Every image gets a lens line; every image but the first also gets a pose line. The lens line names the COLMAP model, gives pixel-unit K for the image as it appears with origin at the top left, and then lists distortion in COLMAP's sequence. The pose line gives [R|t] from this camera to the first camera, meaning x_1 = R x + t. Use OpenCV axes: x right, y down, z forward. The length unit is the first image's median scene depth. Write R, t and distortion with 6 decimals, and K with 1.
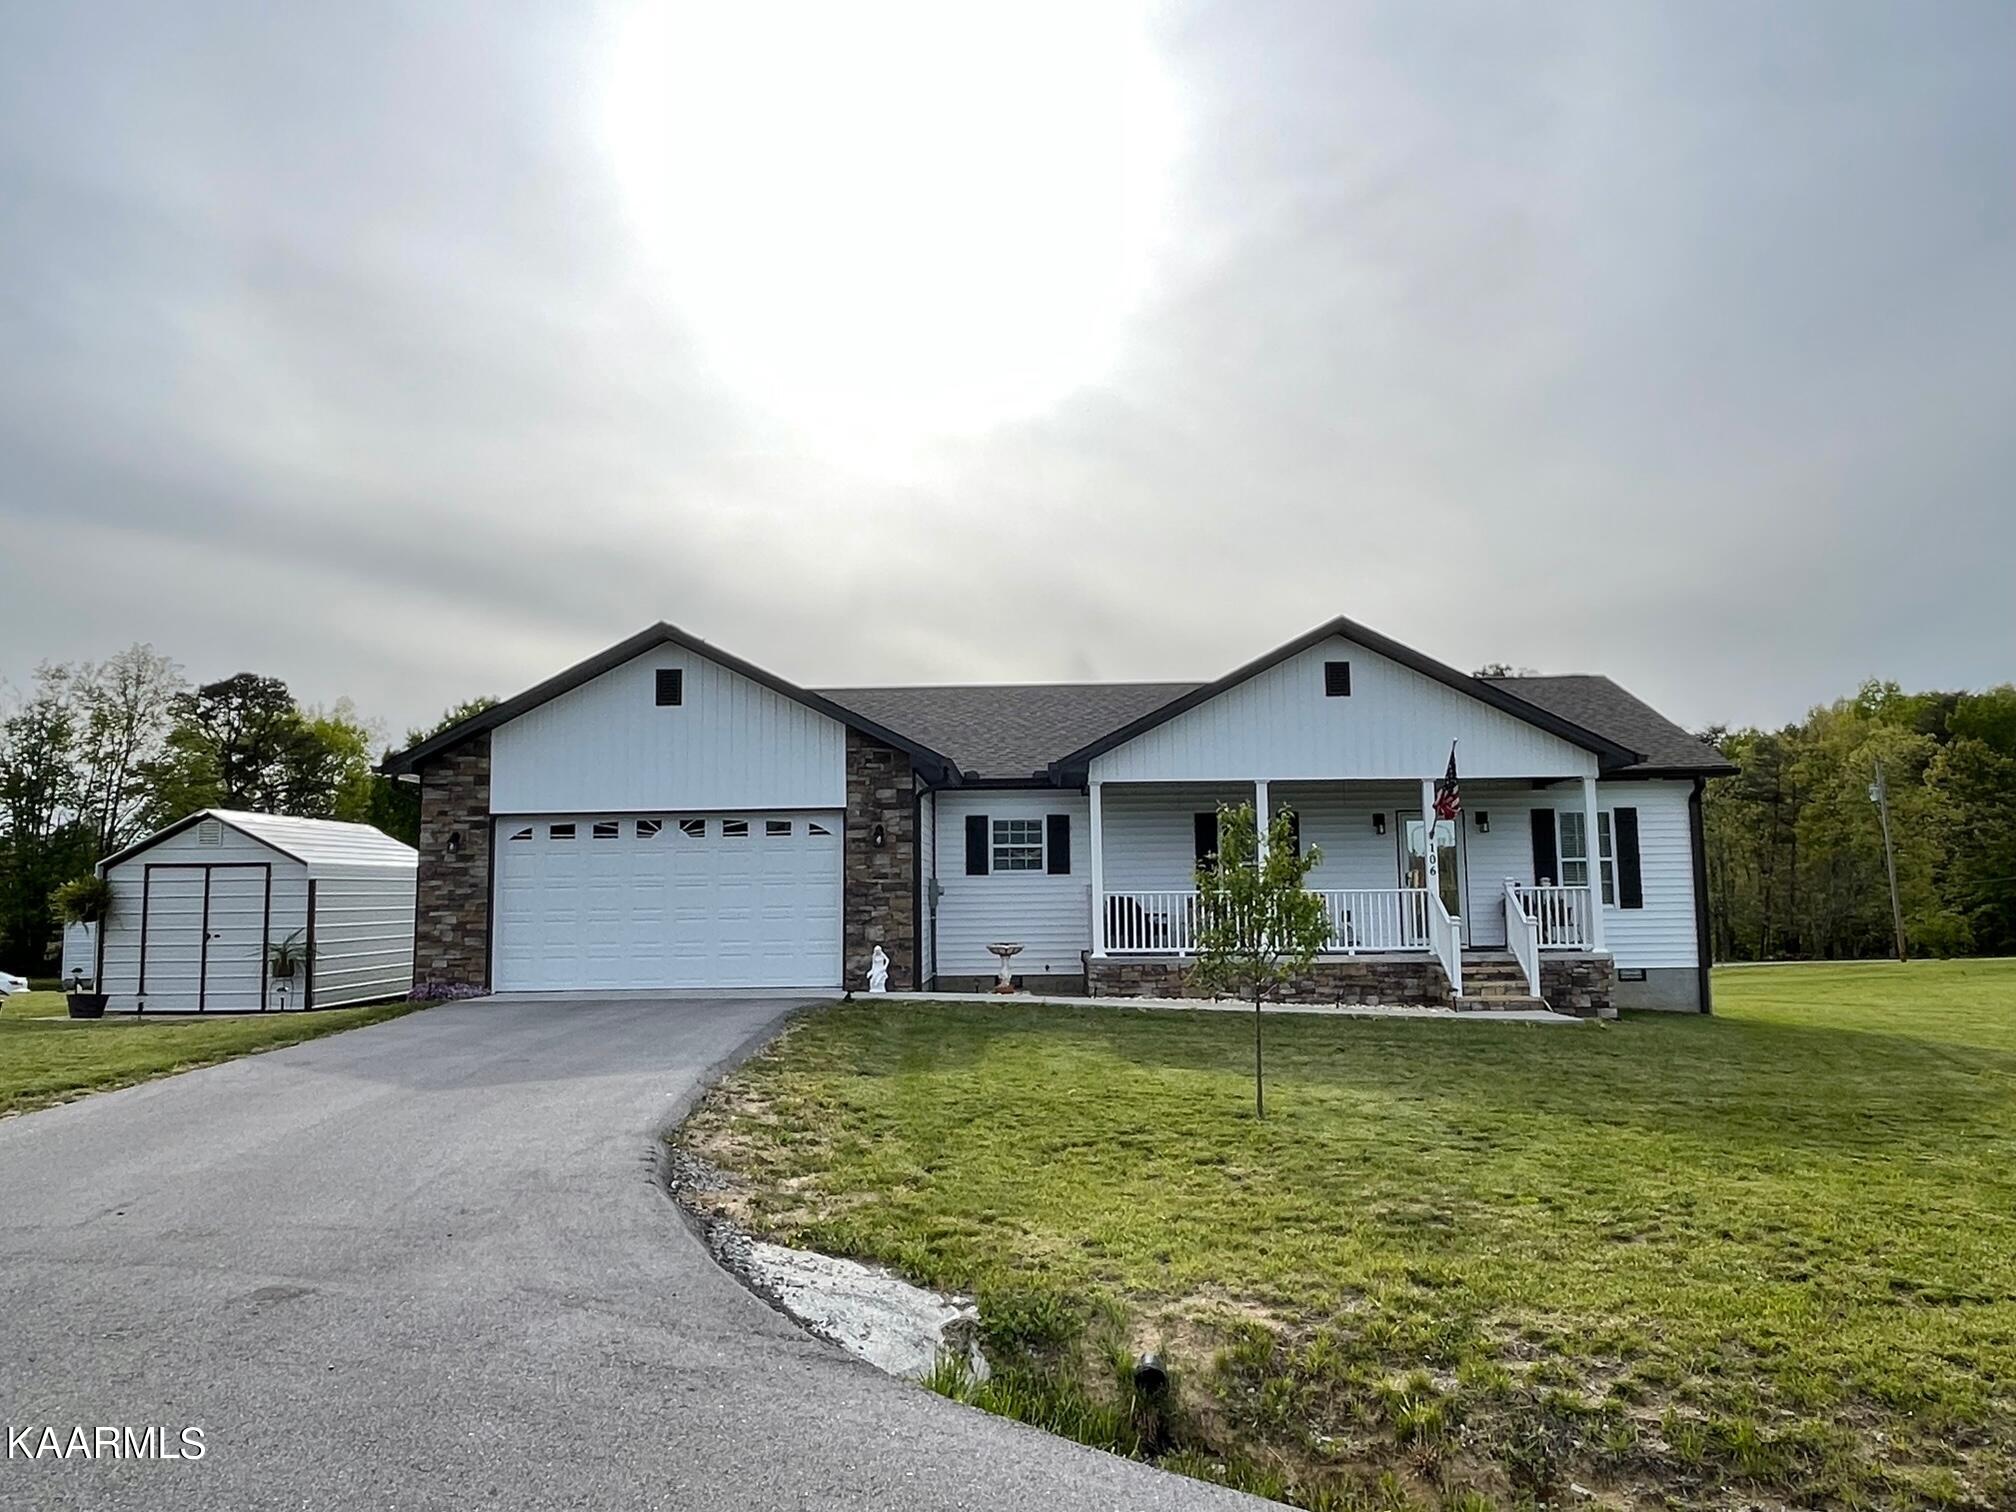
lens RADIAL K [[1526.9, 0, 1010.2], [0, 1526.9, 747.7], [0, 0, 1]] dist [0.014623, -0.034572]
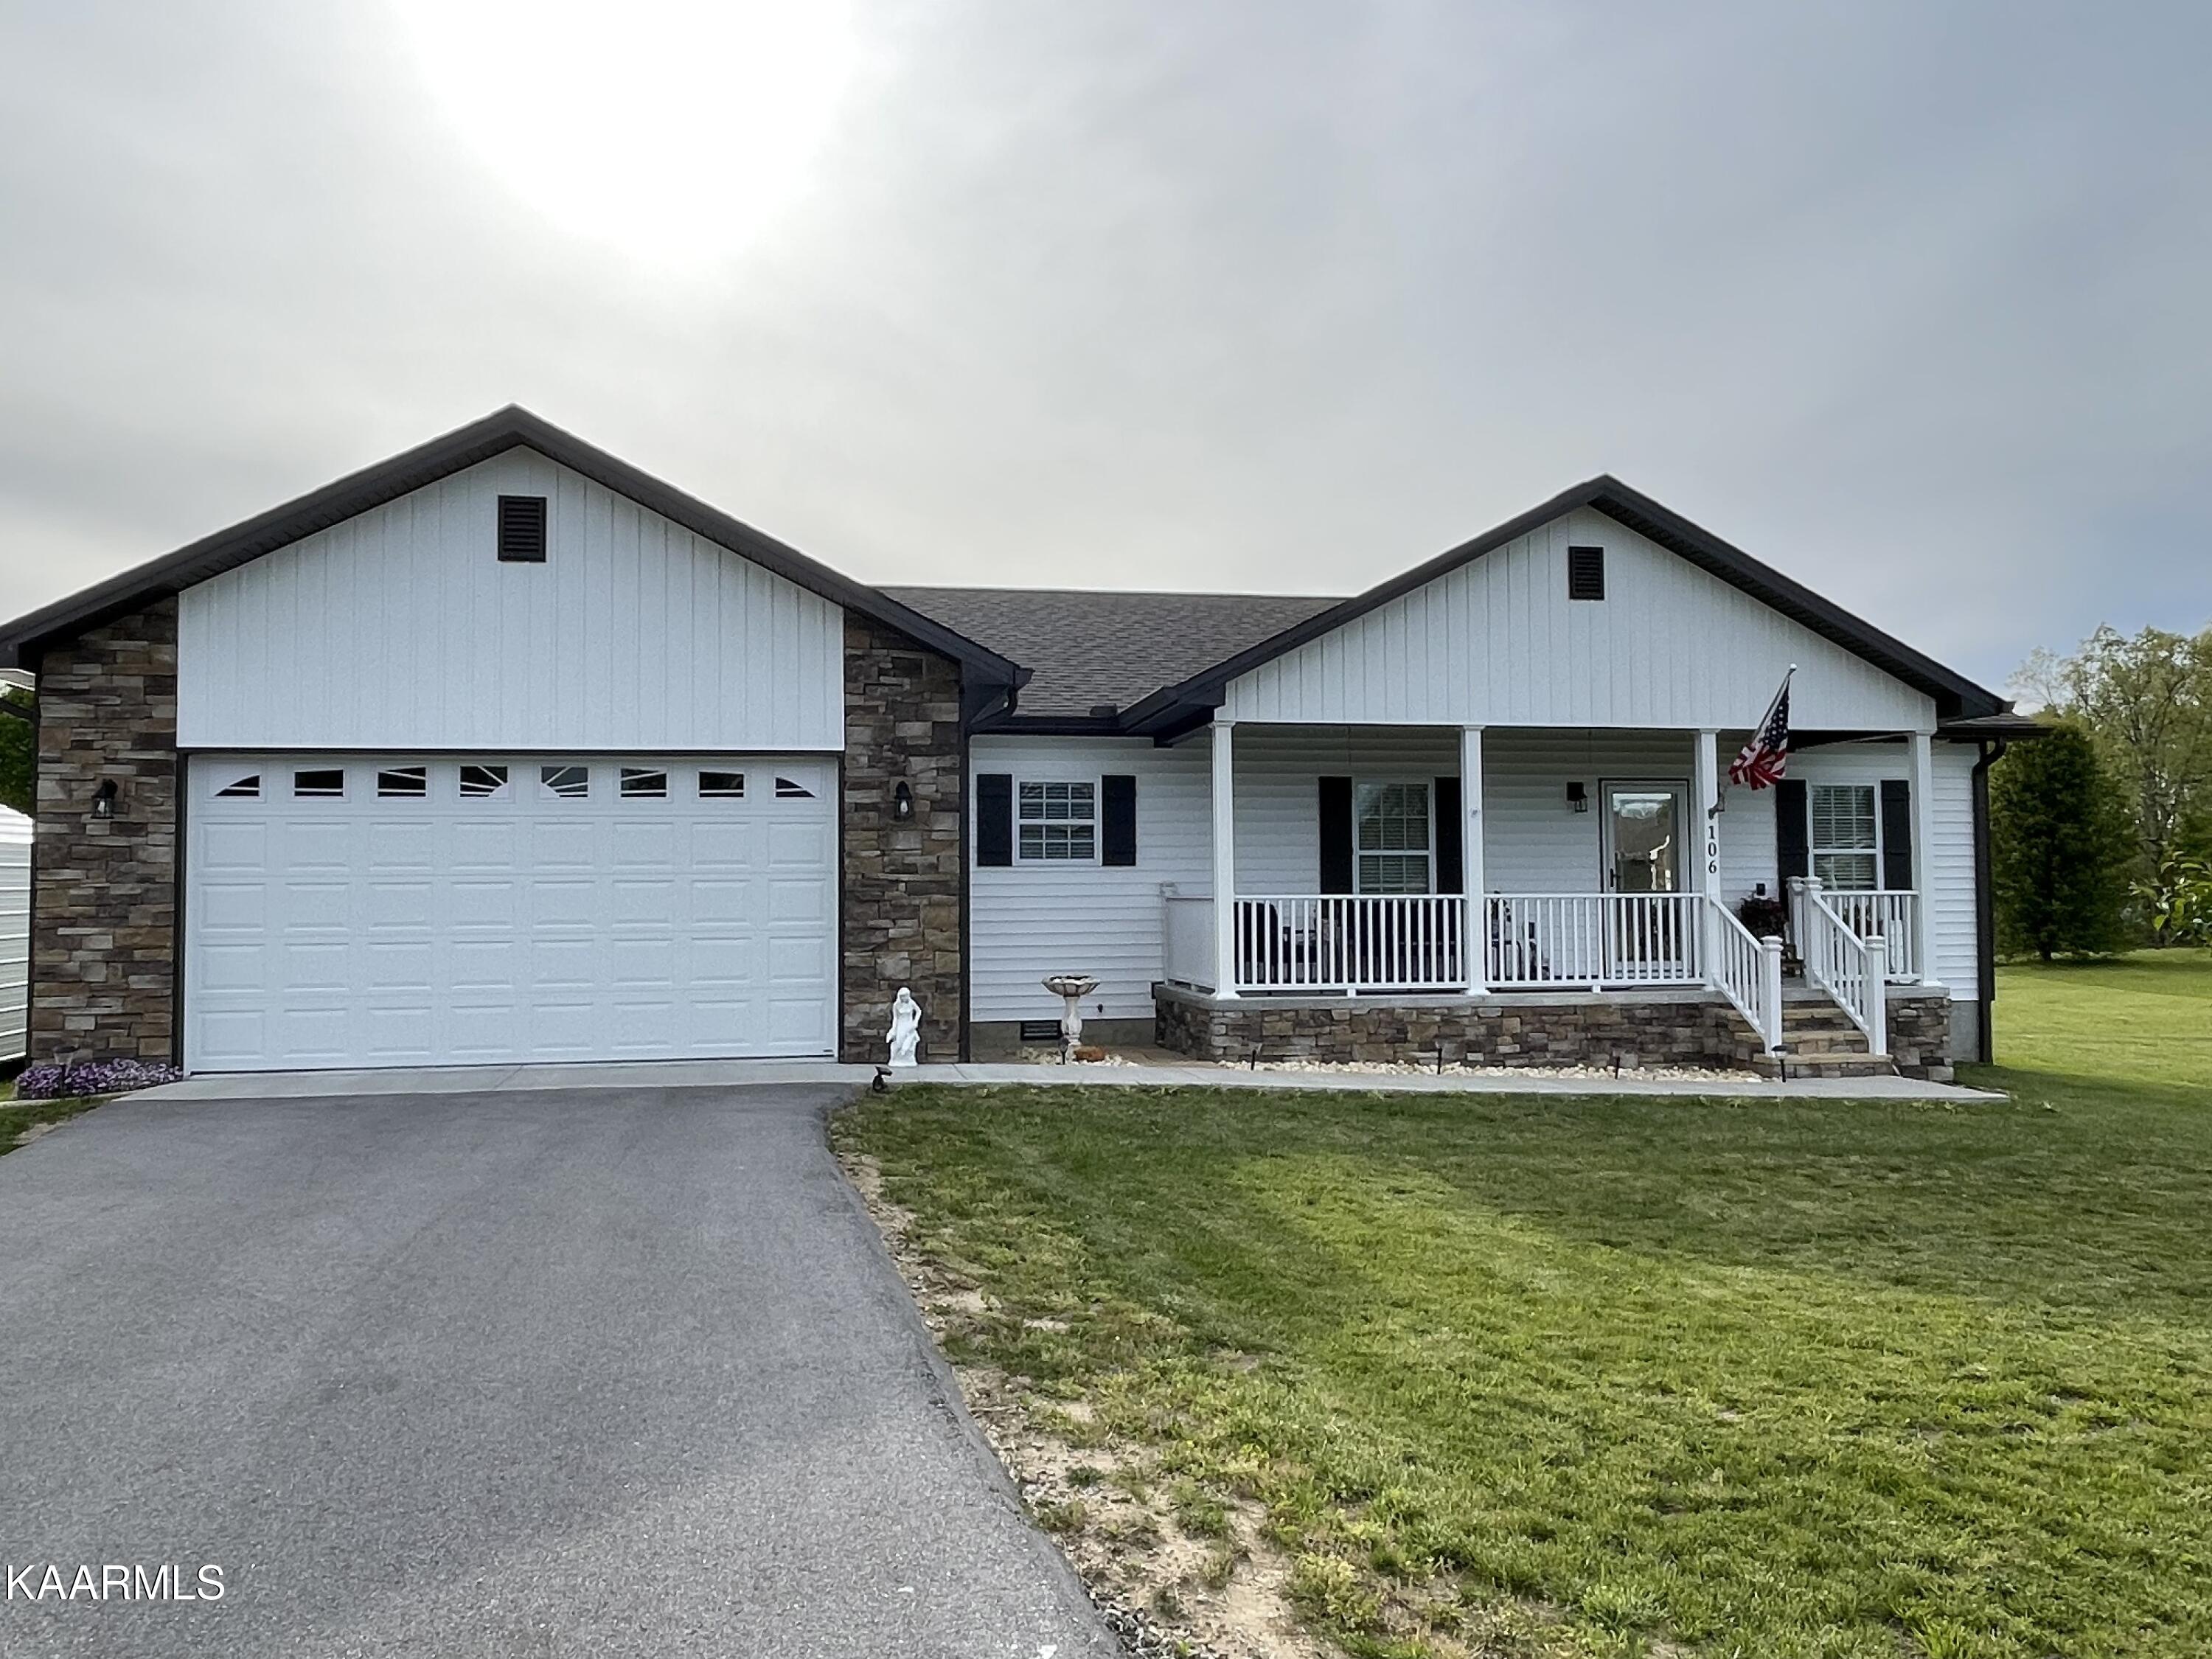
lens RADIAL K [[1675.4, 0, 1109.2], [0, 1675.4, 830.6], [0, 0, 1]] dist [0.014623, -0.034572]
pose [[0.979375, 0.012668, 0.201654, -0.134681], [-0.025616, 0.997764, 0.061729, 0.027013], [-0.200421, -0.065621, 0.977510, 0.346292]]
